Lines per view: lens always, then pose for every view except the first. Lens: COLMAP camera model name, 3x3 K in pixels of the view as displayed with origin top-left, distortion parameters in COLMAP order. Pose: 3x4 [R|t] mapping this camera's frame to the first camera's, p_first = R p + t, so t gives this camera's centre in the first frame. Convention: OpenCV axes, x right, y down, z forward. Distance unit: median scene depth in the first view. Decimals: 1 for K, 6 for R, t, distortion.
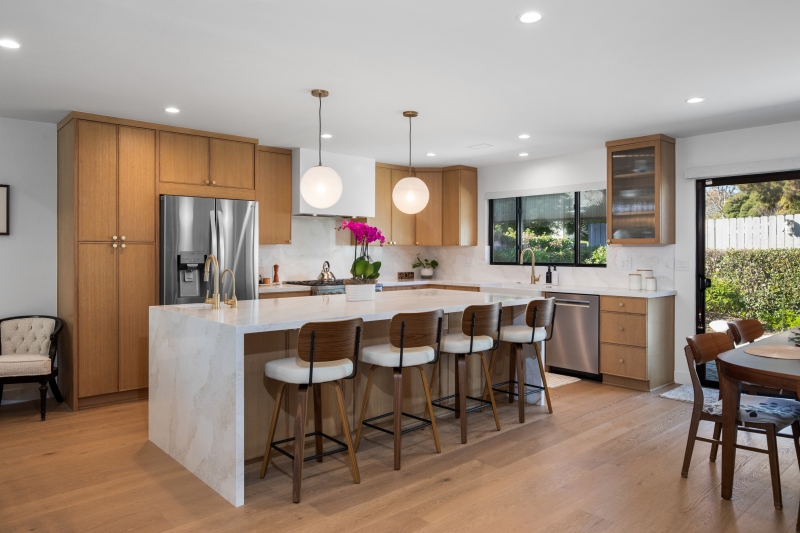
lens RADIAL K [[540.9, 0, 400.0], [0, 540.9, 266.5], [0, 0, 1]] dist [0.009144, 0.000950]
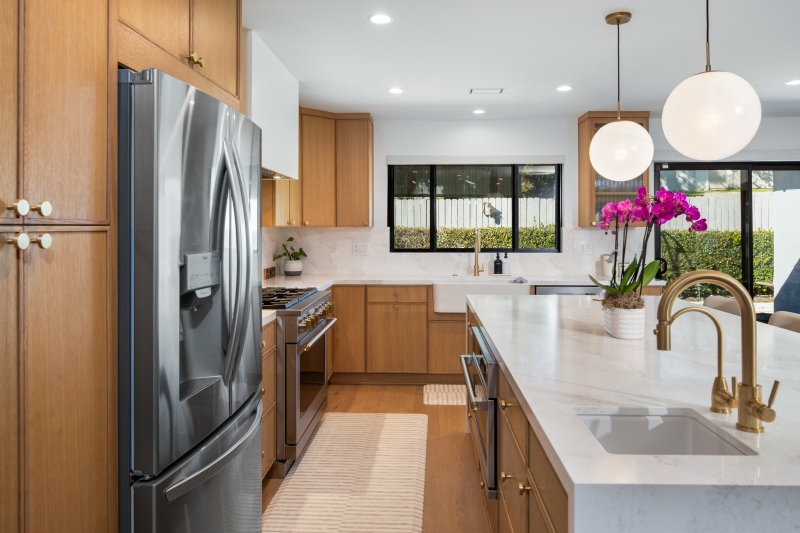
lens RADIAL K [[555.5, 0, 401.7], [0, 555.5, 229.5], [0, 0, 1]] dist [-0.002404, -0.001036]
pose [[0.697444, -0.004133, 0.716628, -0.426297], [0.021105, 0.999668, -0.014774, -0.026597], [-0.716329, 0.025428, 0.697299, 0.525152]]
